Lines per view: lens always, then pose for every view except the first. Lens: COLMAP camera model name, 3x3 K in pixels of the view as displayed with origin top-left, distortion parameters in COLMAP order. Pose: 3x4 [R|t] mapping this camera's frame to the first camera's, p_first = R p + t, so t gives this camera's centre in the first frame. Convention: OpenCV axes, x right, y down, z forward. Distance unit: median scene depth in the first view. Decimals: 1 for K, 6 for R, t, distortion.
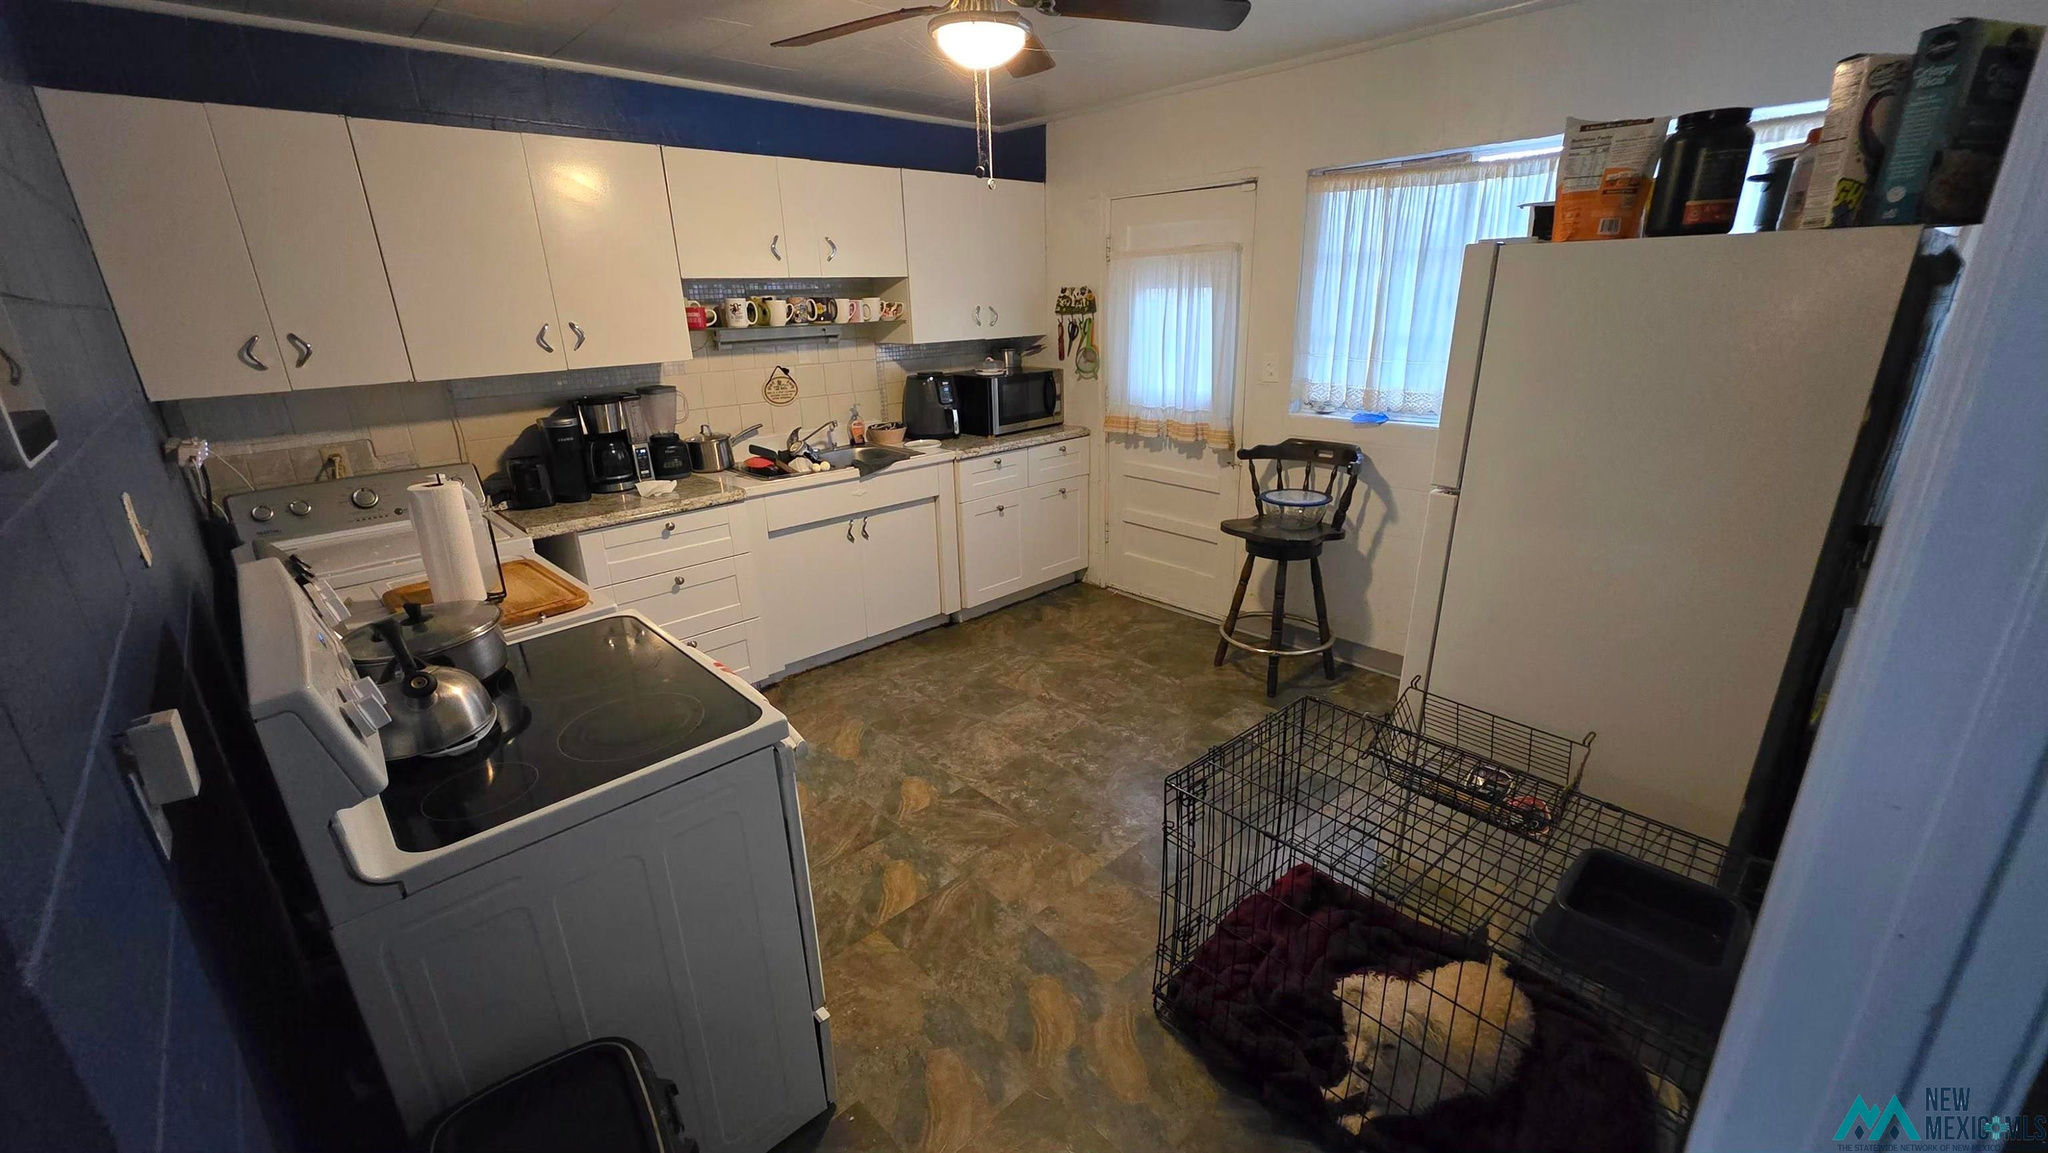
lens RADIAL K [[822.7, 0, 1024.0], [0, 822.7, 576.5], [0, 0, 1]] dist [0.000057, -0.000004]
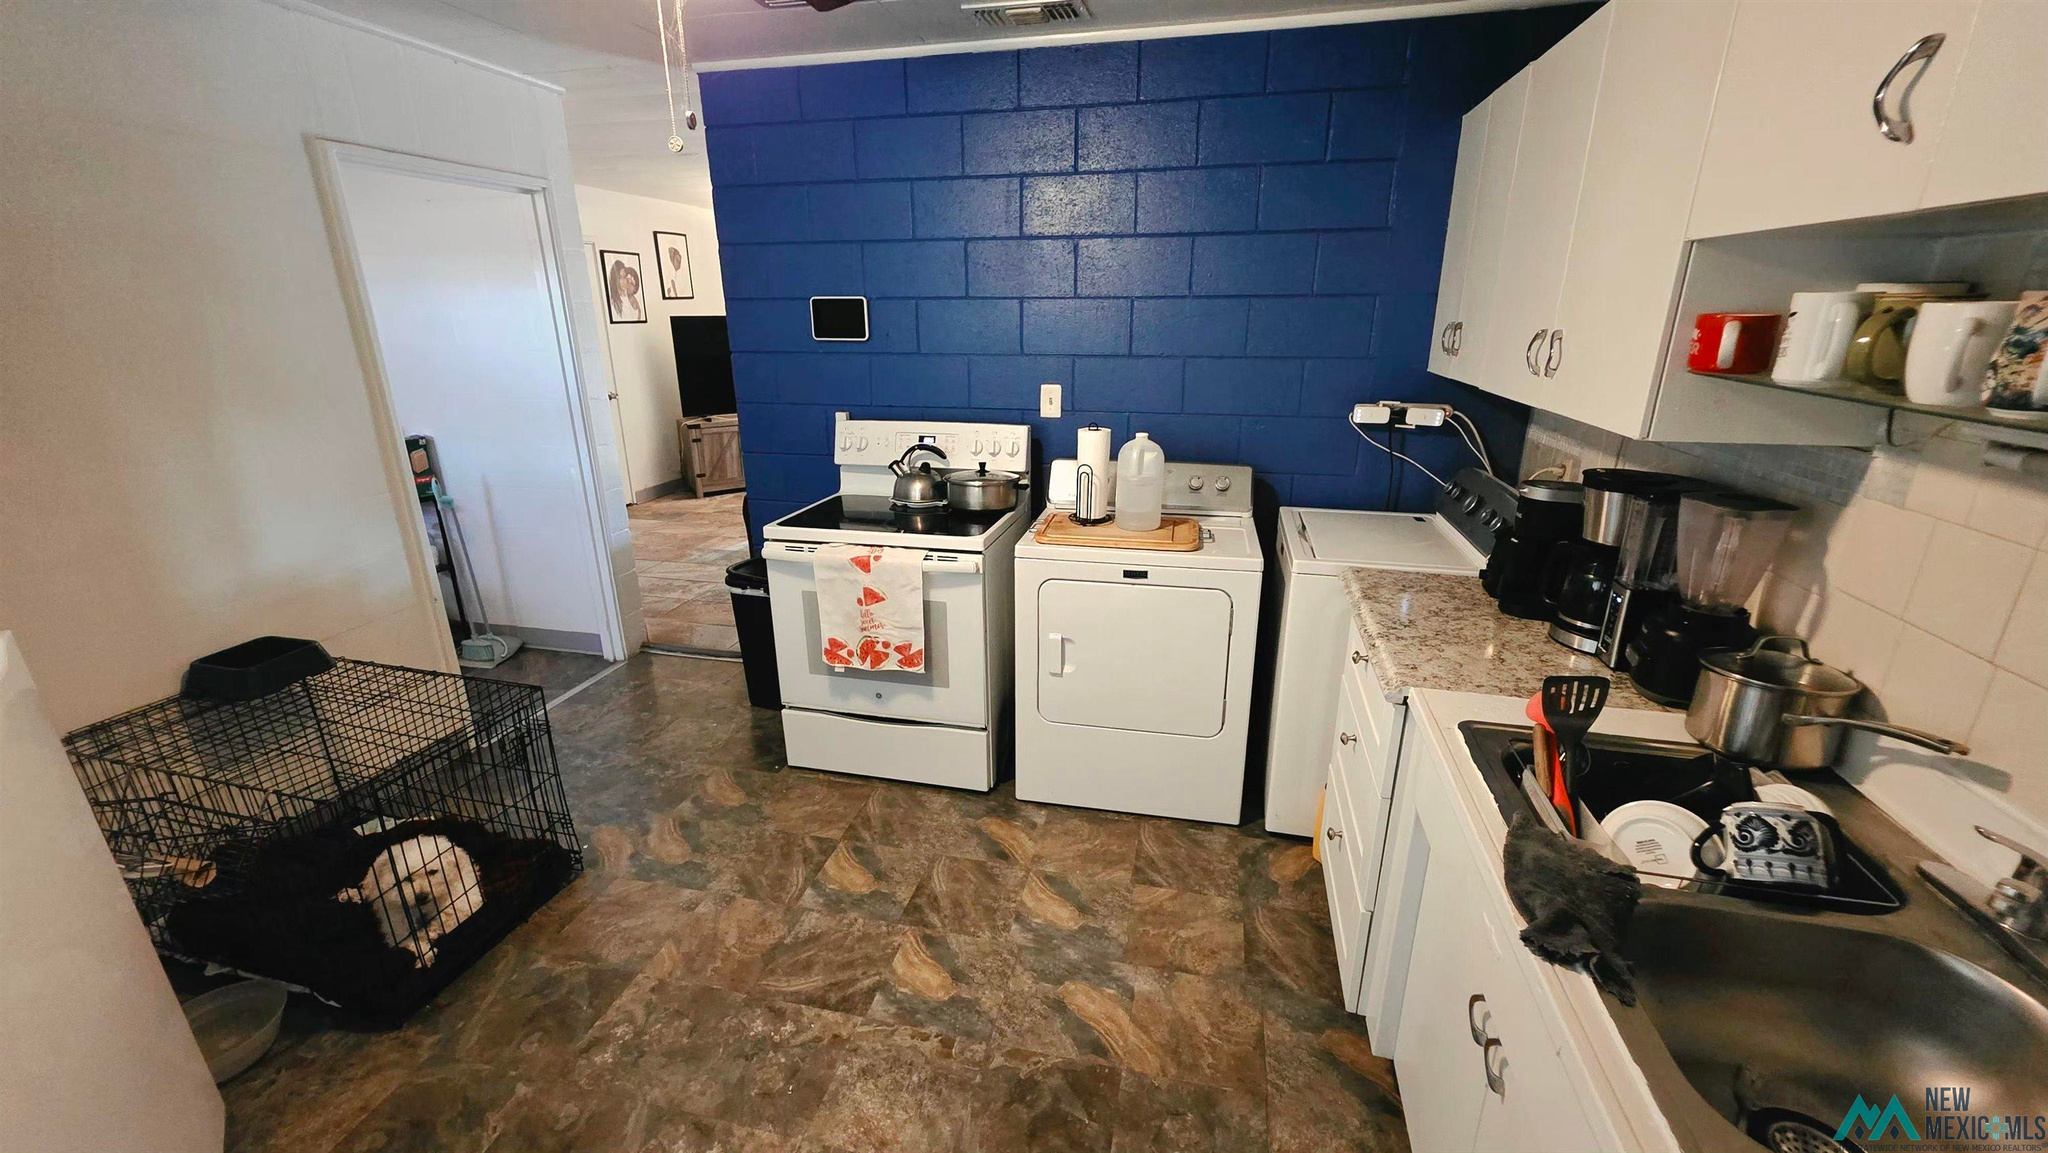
lens RADIAL K [[822.7, 0, 1024.0], [0, 822.7, 576.5], [0, 0, 1]] dist [0.000057, -0.000004]
pose [[-0.838809, 0.205623, -0.504101, 0.104800], [-0.148746, 0.804147, 0.575519, -0.529749], [0.523712, 0.557734, -0.643940, 1.505410]]
